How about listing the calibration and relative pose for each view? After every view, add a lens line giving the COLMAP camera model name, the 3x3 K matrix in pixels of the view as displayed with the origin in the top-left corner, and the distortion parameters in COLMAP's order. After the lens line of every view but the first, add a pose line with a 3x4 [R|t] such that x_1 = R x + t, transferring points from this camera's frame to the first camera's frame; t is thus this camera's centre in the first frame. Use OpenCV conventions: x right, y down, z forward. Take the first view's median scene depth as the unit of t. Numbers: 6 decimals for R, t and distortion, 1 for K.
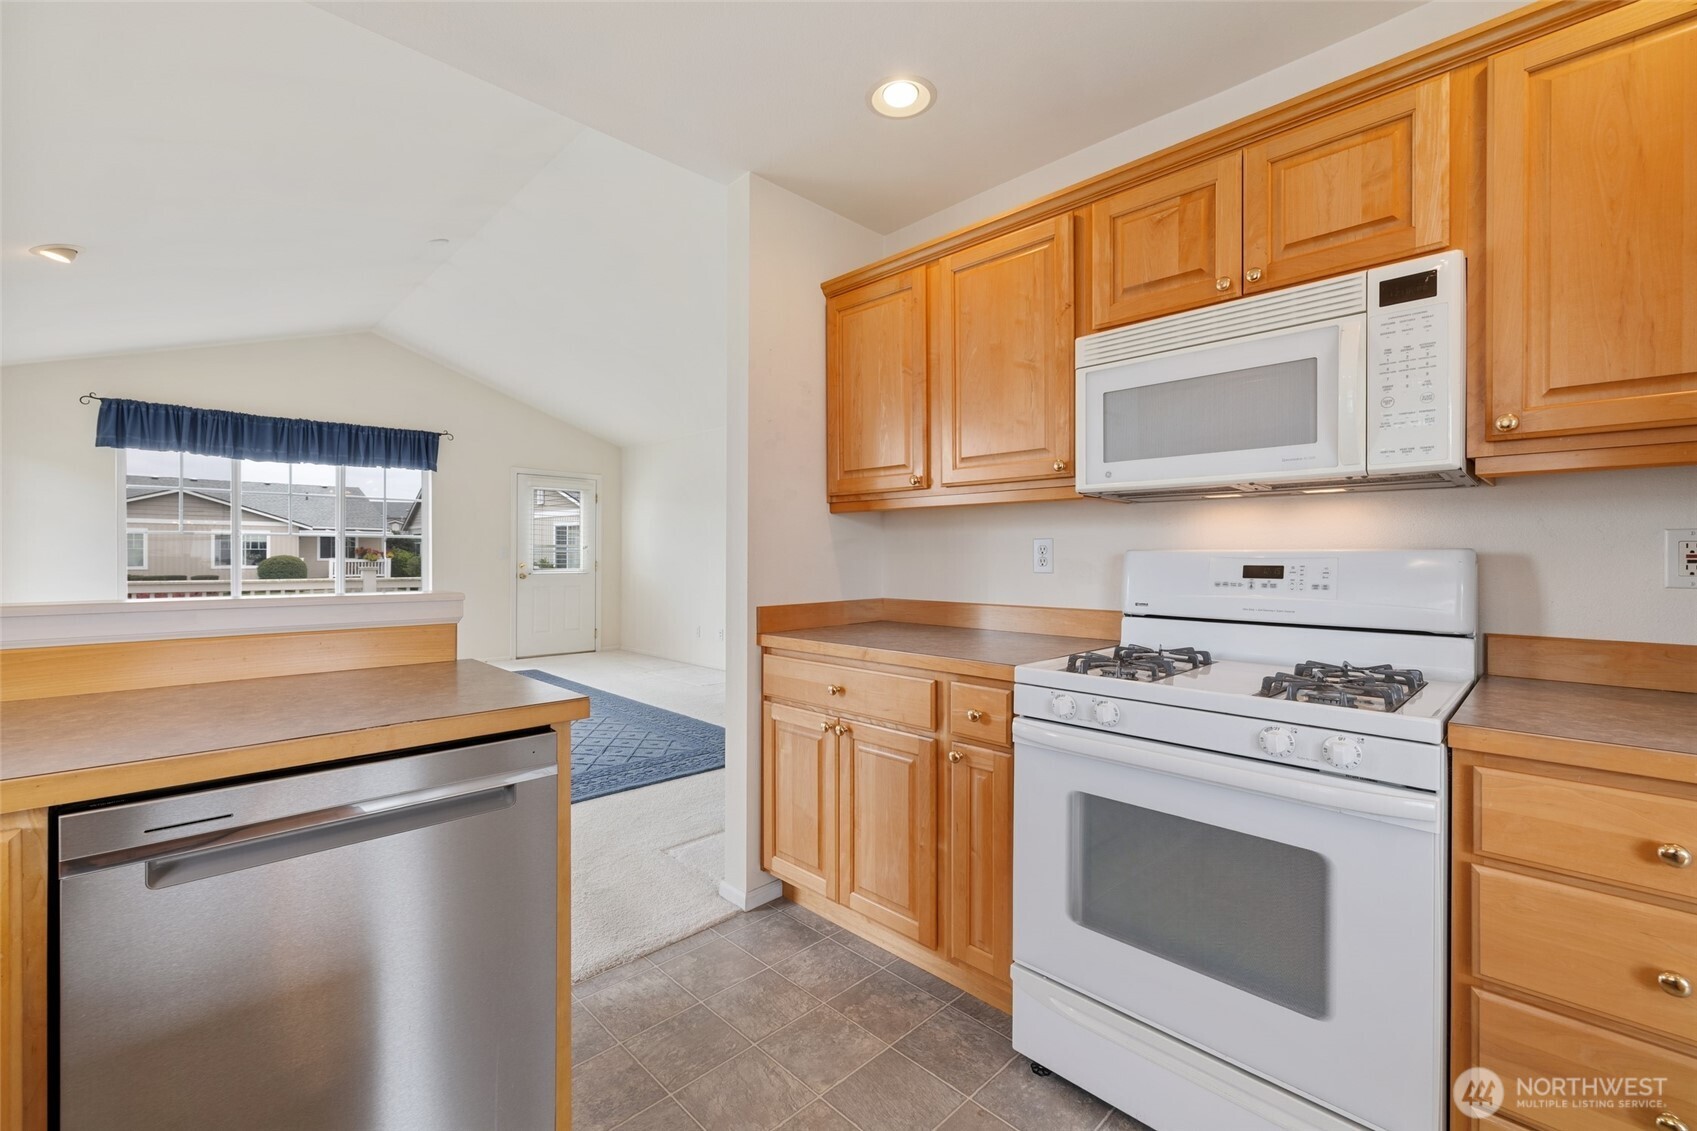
lens RADIAL K [[722.2, 0, 844.2], [0, 722.2, 553.1], [0, 0, 1]] dist [-0.000738, -0.000158]
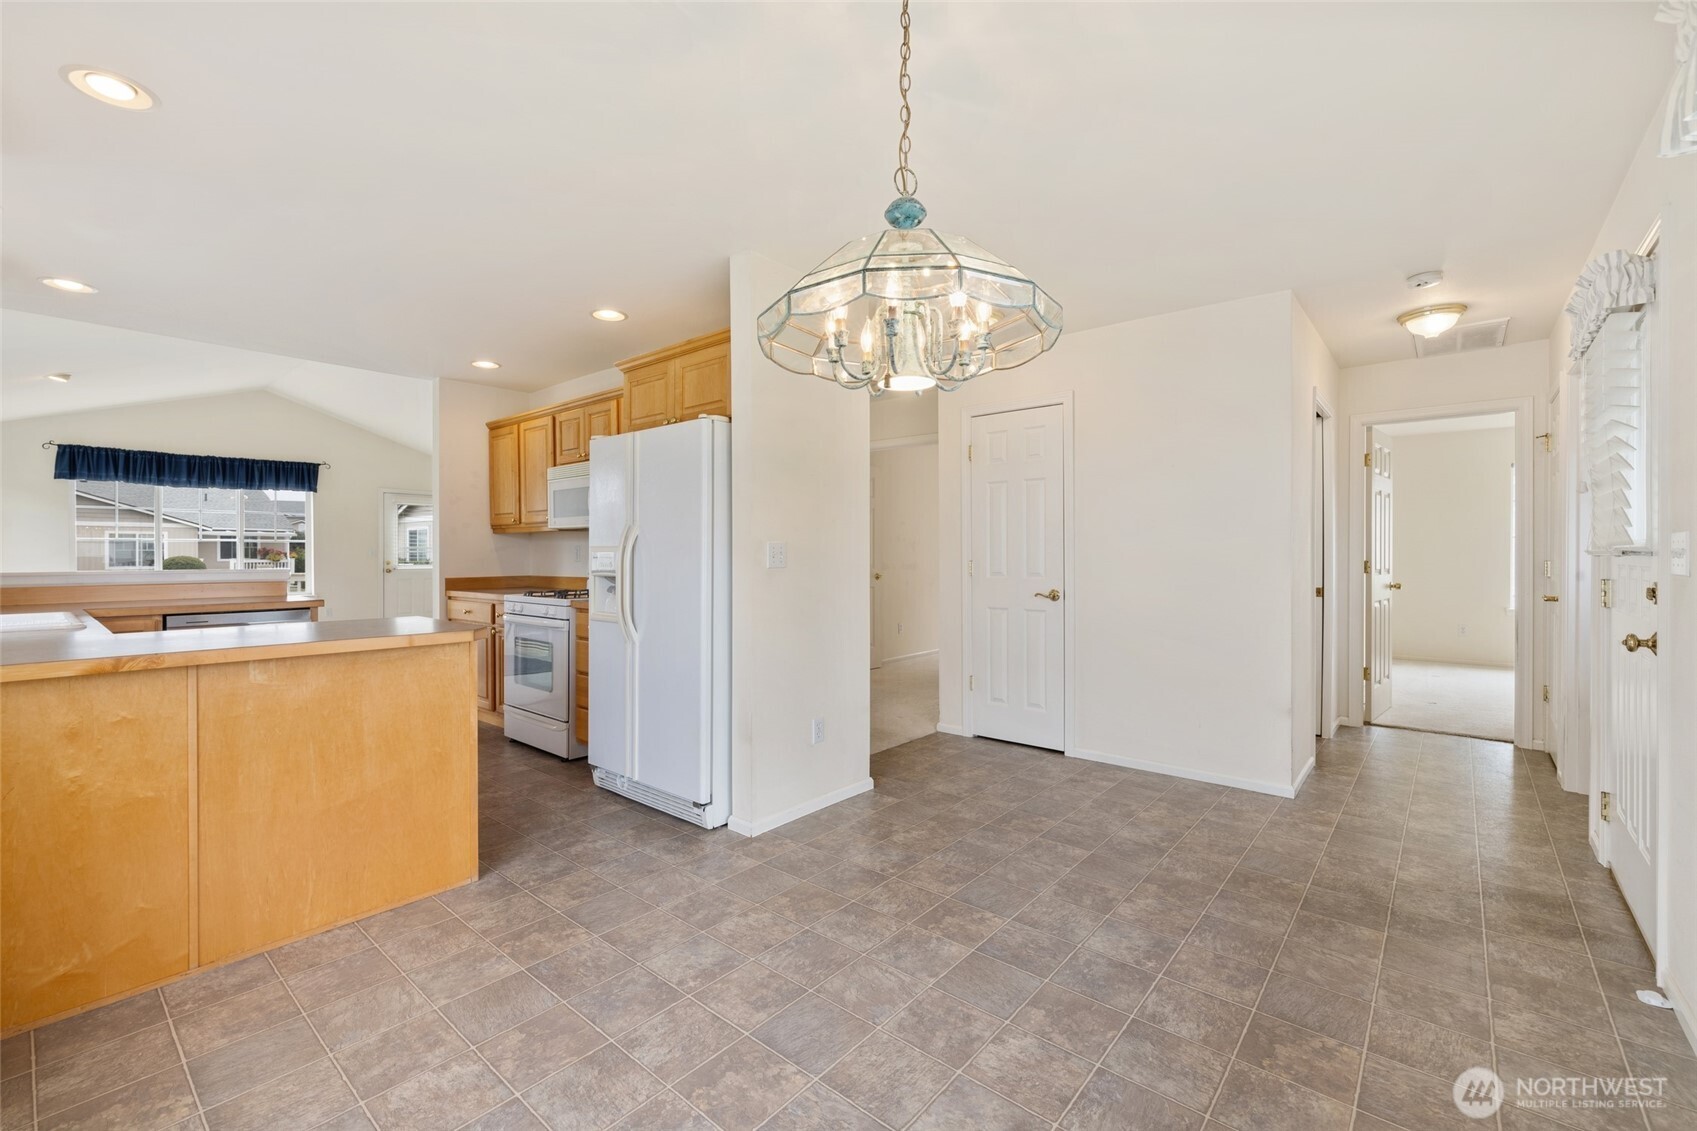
lens RADIAL K [[719.1, 0, 847.1], [0, 719.1, 557.8], [0, 0, 1]] dist [-0.001094, -0.000032]
pose [[0.995915, -0.003329, 0.090233, 0.373086], [0.002614, 0.999964, 0.008042, -0.000019], [-0.090256, -0.007773, 0.995888, -0.529504]]
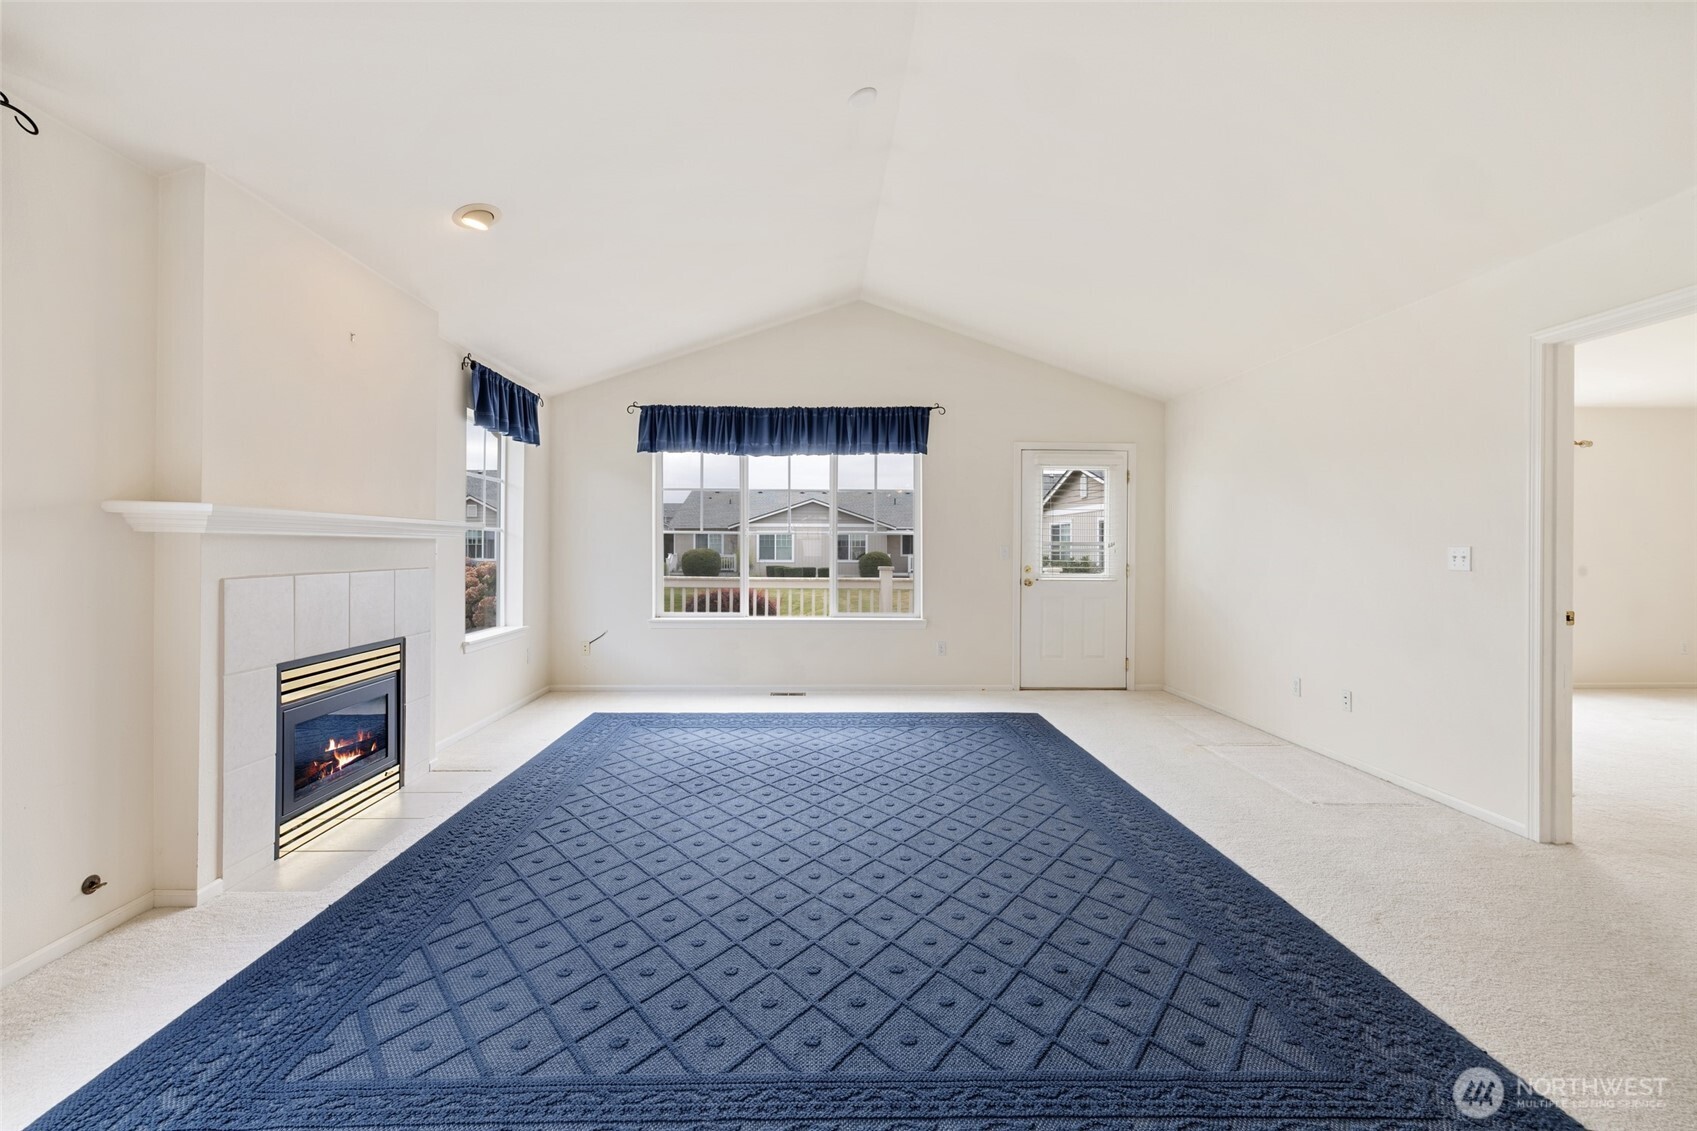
lens RADIAL K [[725.6, 0, 827.0], [0, 725.6, 546.7], [0, 0, 1]] dist [-0.000870, 0.000037]
pose [[0.729374, -0.002106, -0.684112, -0.101245], [-0.000144, 0.999995, -0.003231, -0.005115], [0.684116, 0.002455, 0.729370, 0.400661]]
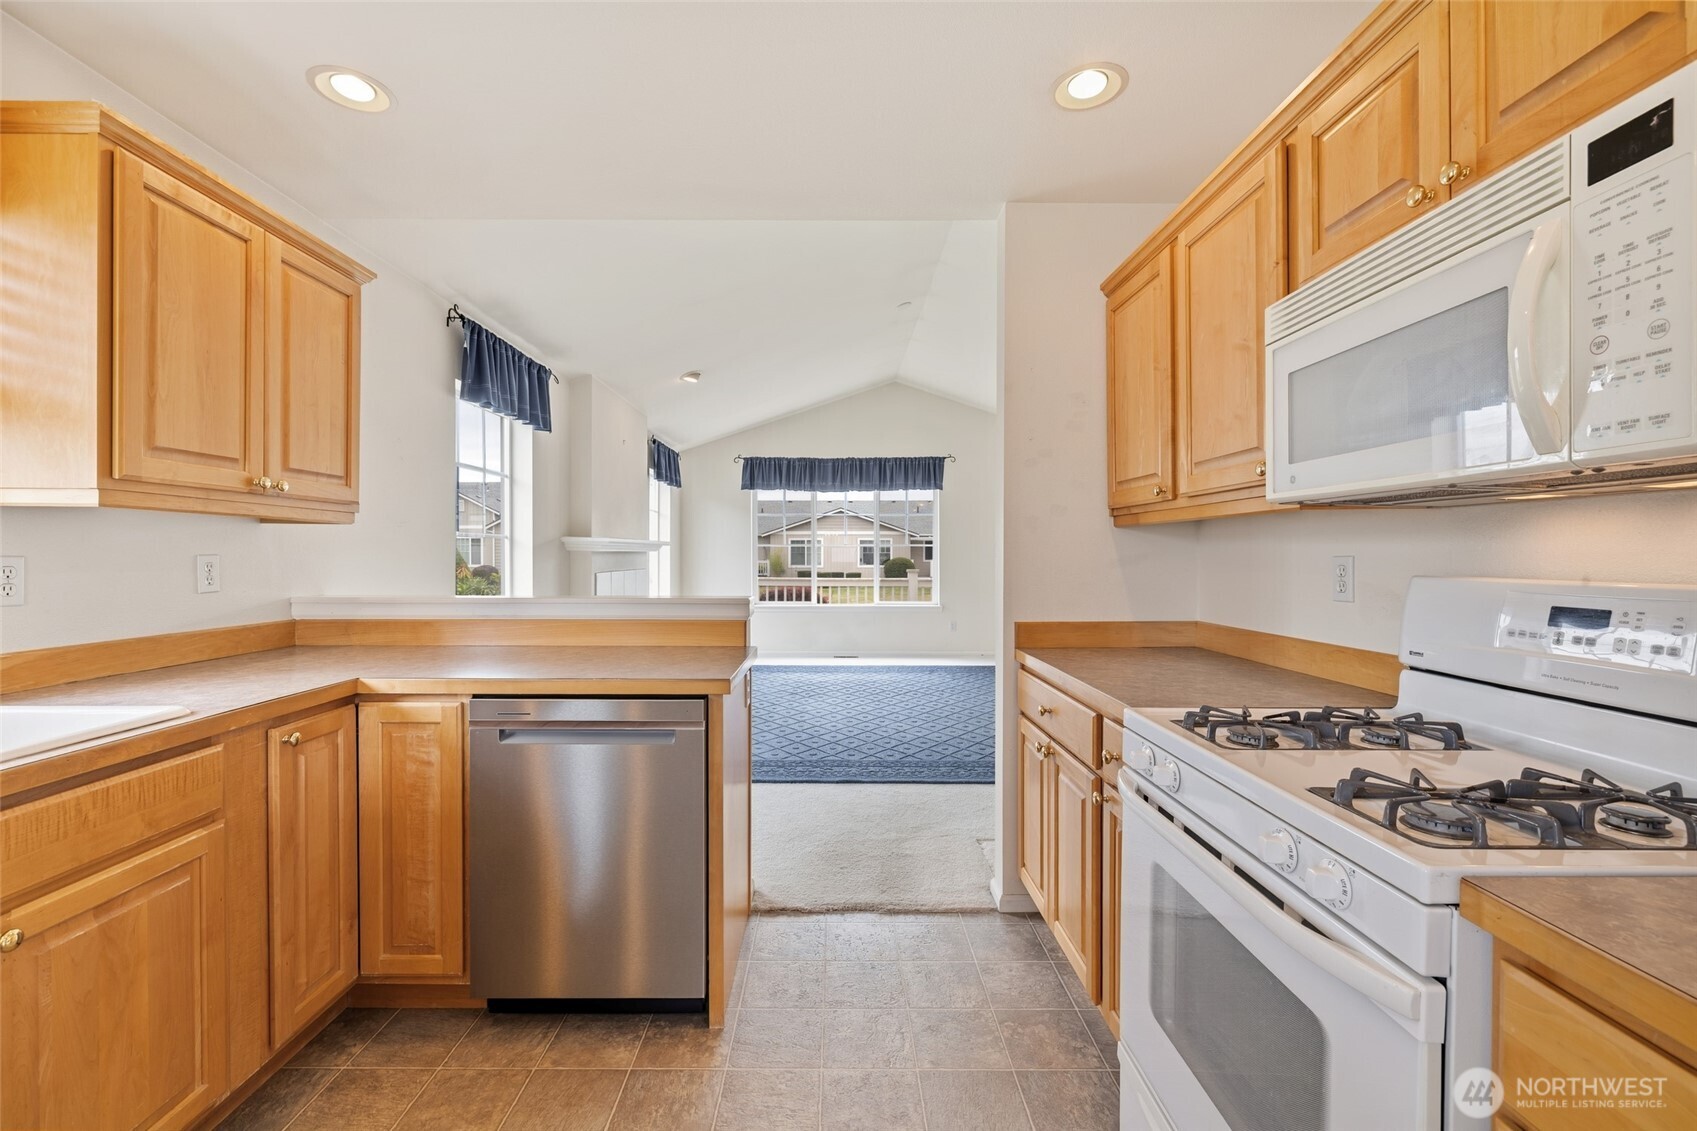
lens RADIAL K [[726.8, 0, 828.2], [0, 726.8, 558.7], [0, 0, 1]] dist [0.001331, -0.000453]
pose [[0.709425, 0.002541, -0.704776, 0.177421], [0.002062, 0.999982, 0.005681, -0.009496], [0.704778, -0.005483, 0.709407, 0.032309]]
